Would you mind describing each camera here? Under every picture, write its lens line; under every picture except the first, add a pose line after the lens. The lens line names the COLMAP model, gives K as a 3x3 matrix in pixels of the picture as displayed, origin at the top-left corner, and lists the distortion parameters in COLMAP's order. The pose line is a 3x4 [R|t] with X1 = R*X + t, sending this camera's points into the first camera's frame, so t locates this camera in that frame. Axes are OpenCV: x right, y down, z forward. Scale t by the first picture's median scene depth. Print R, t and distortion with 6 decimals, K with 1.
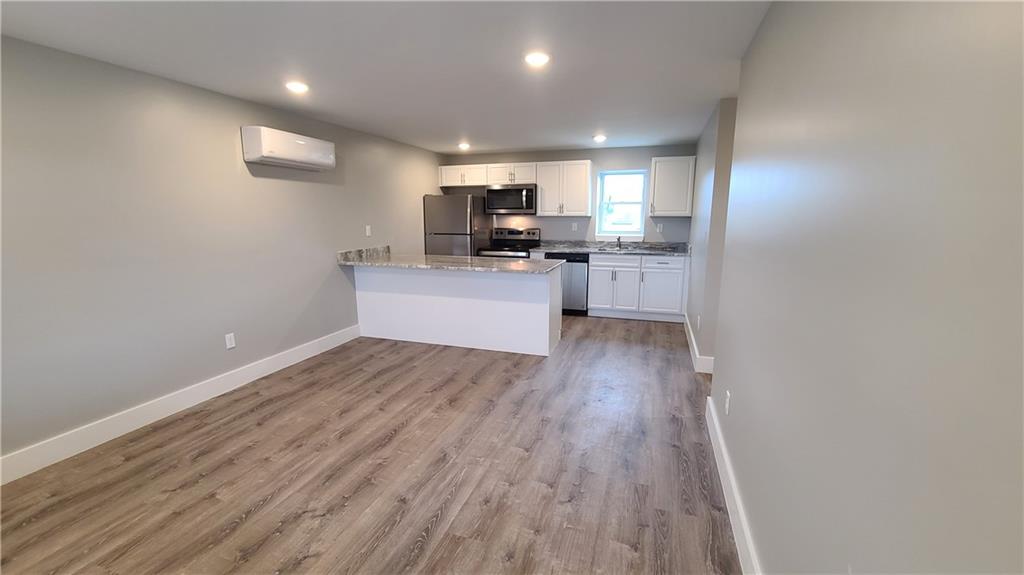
lens RADIAL K [[419.2, 0, 518.2], [0, 419.2, 293.2], [0, 0, 1]] dist [0.002391, -0.002080]
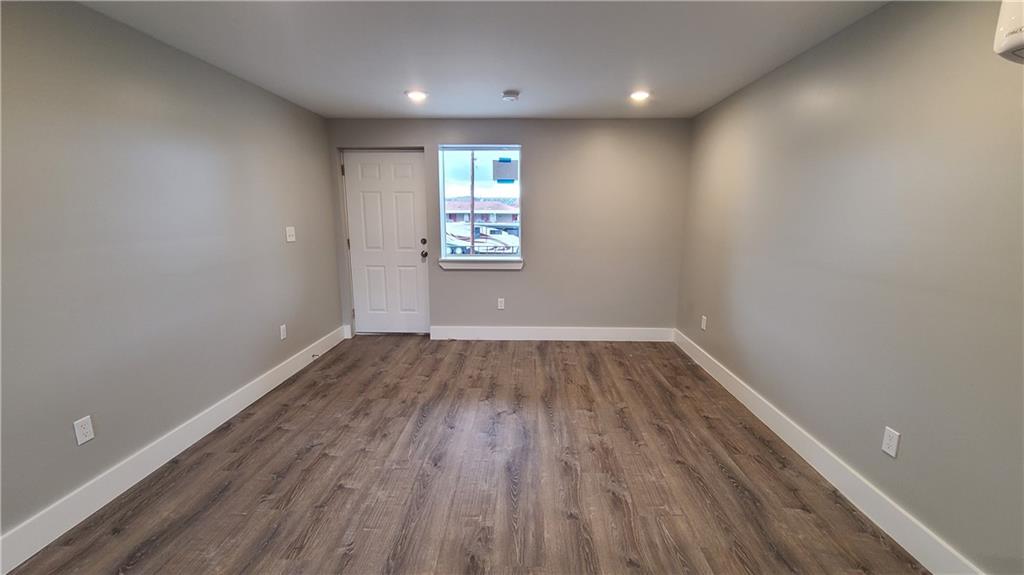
lens RADIAL K [[419.2, 0, 518.9], [0, 419.2, 294.3], [0, 0, 1]] dist [0.002391, -0.002080]
pose [[-0.957458, 0.053713, -0.283531, -0.060086], [-0.055884, 0.929413, 0.364784, -0.181706], [0.283111, 0.365110, -0.886872, 0.980421]]
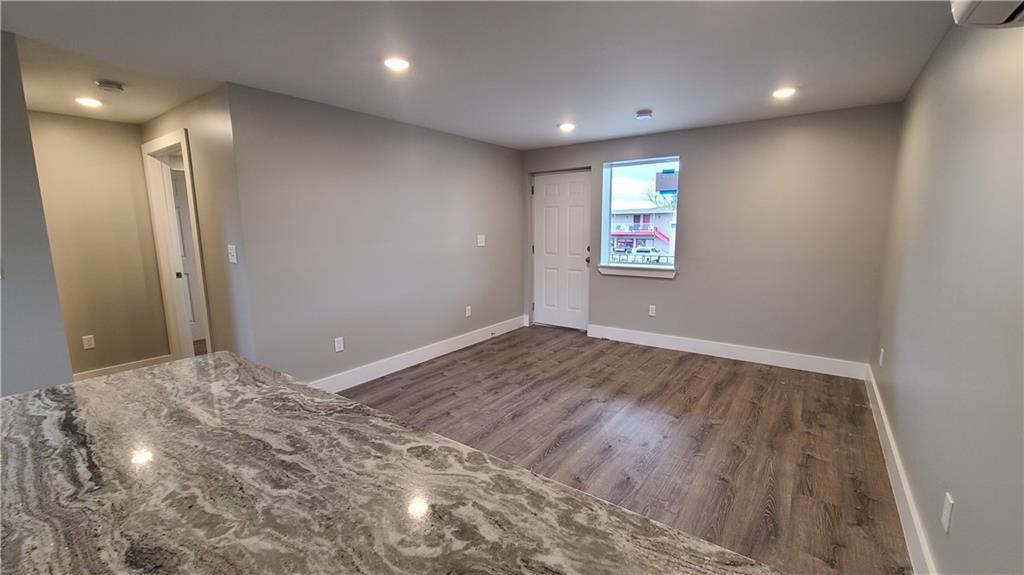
lens RADIAL K [[419.2, 0, 518.8], [0, 419.2, 295.9], [0, 0, 1]] dist [0.002391, -0.002080]
pose [[-0.953879, -0.040643, 0.297428, -0.301063], [0.066154, 0.937974, 0.340337, -0.200660], [-0.292812, 0.344316, -0.892024, 1.095577]]
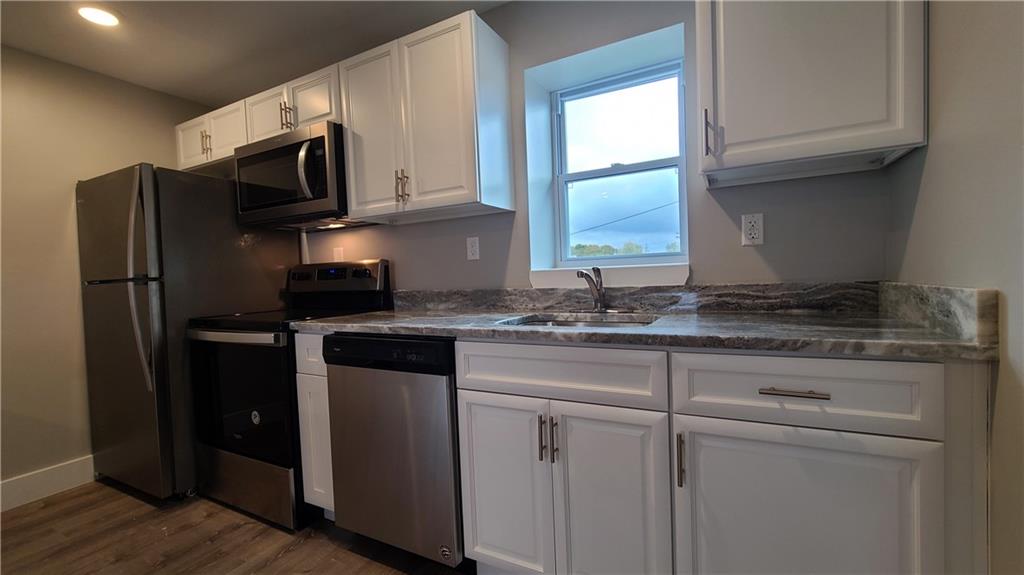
lens RADIAL K [[419.2, 0, 517.5], [0, 419.2, 292.6], [0, 0, 1]] dist [0.002391, -0.002080]
pose [[0.985725, -0.028355, -0.165960, 0.314574], [0.004702, 0.989968, -0.141212, -0.108297], [0.168299, 0.138416, 0.975970, 0.967339]]
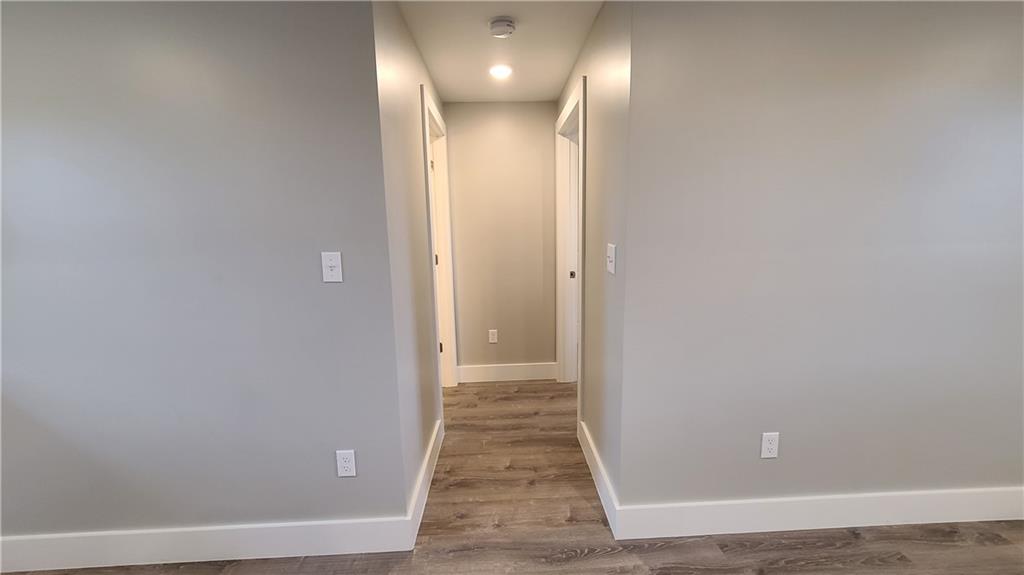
lens RADIAL K [[419.2, 0, 512.9], [0, 419.2, 296.9], [0, 0, 1]] dist [0.002391, -0.002080]
pose [[-0.341560, -0.149429, 0.927905, -0.008035], [0.204329, 0.951860, 0.228500, -0.141153], [-0.917380, 0.267644, -0.294585, 0.820272]]
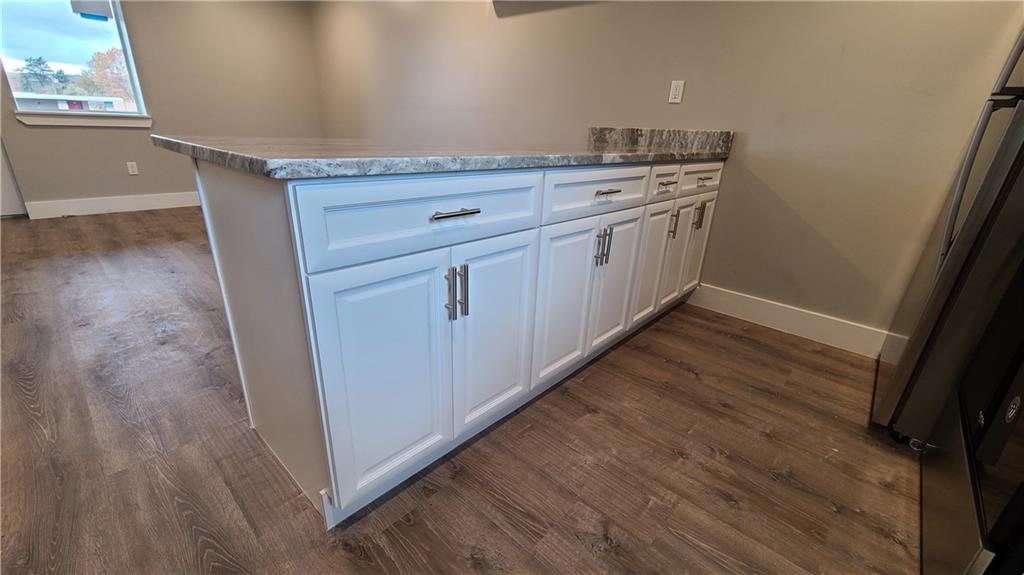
lens RADIAL K [[419.2, 0, 515.9], [0, 419.2, 290.5], [0, 0, 1]] dist [0.002391, -0.002080]
pose [[-0.406989, 0.316099, -0.856996, 0.227749], [-0.218847, 0.877145, 0.427461, -0.127390], [0.886829, 0.361523, -0.287811, 1.180406]]
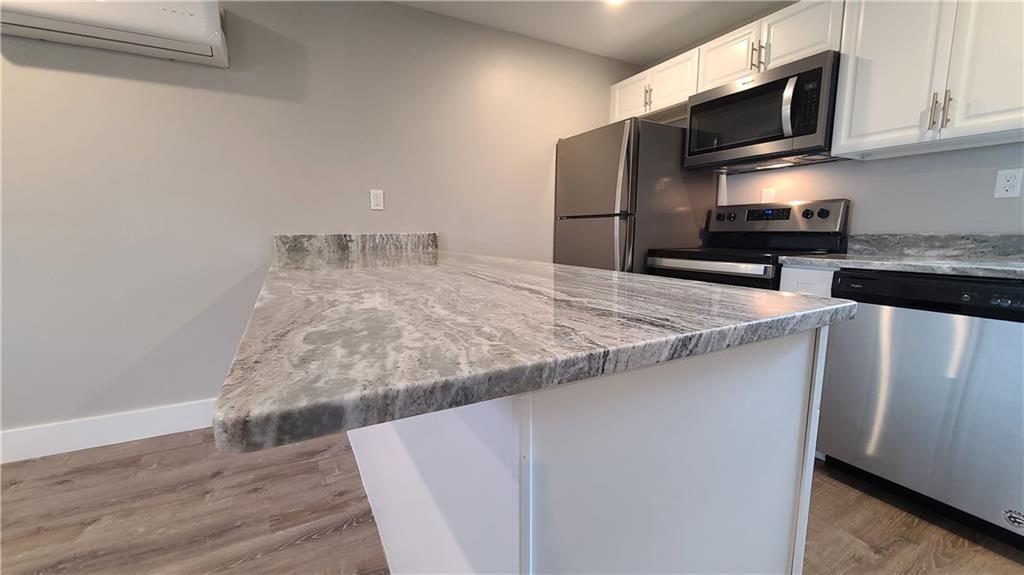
lens RADIAL K [[419.2, 0, 518.0], [0, 419.2, 291.8], [0, 0, 1]] dist [0.002391, -0.002080]
pose [[0.729848, 0.098727, -0.676442, 0.131936], [-0.128534, 0.991687, 0.006056, -0.070977], [0.671417, 0.082526, 0.736471, 0.838564]]
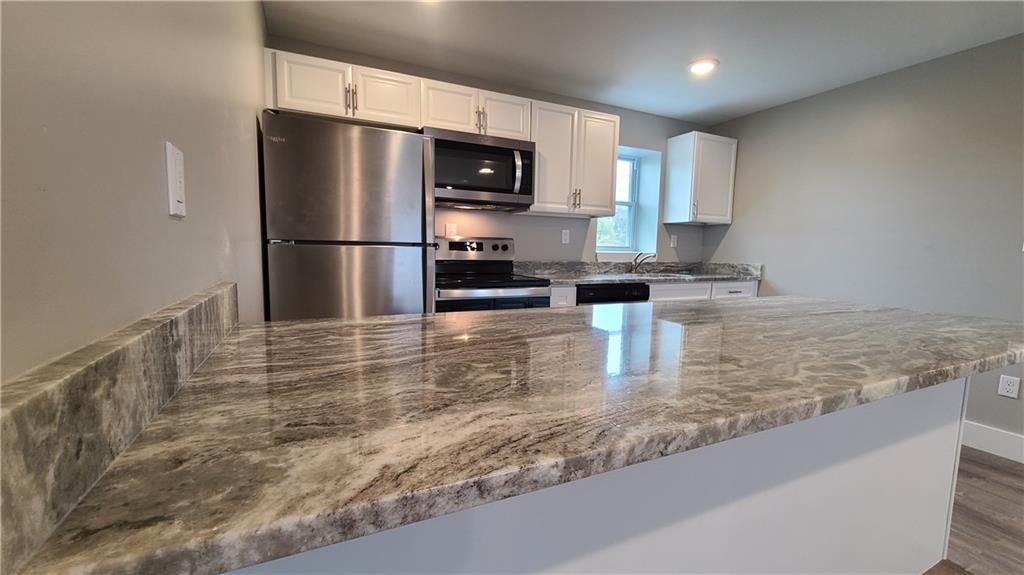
lens RADIAL K [[419.2, 0, 519.6], [0, 419.2, 293.3], [0, 0, 1]] dist [0.002391, -0.002080]
pose [[0.717404, -0.059174, 0.694140, -0.417028], [0.111394, 0.993310, -0.030450, -0.105071], [-0.687694, 0.099168, 0.719196, 0.919708]]
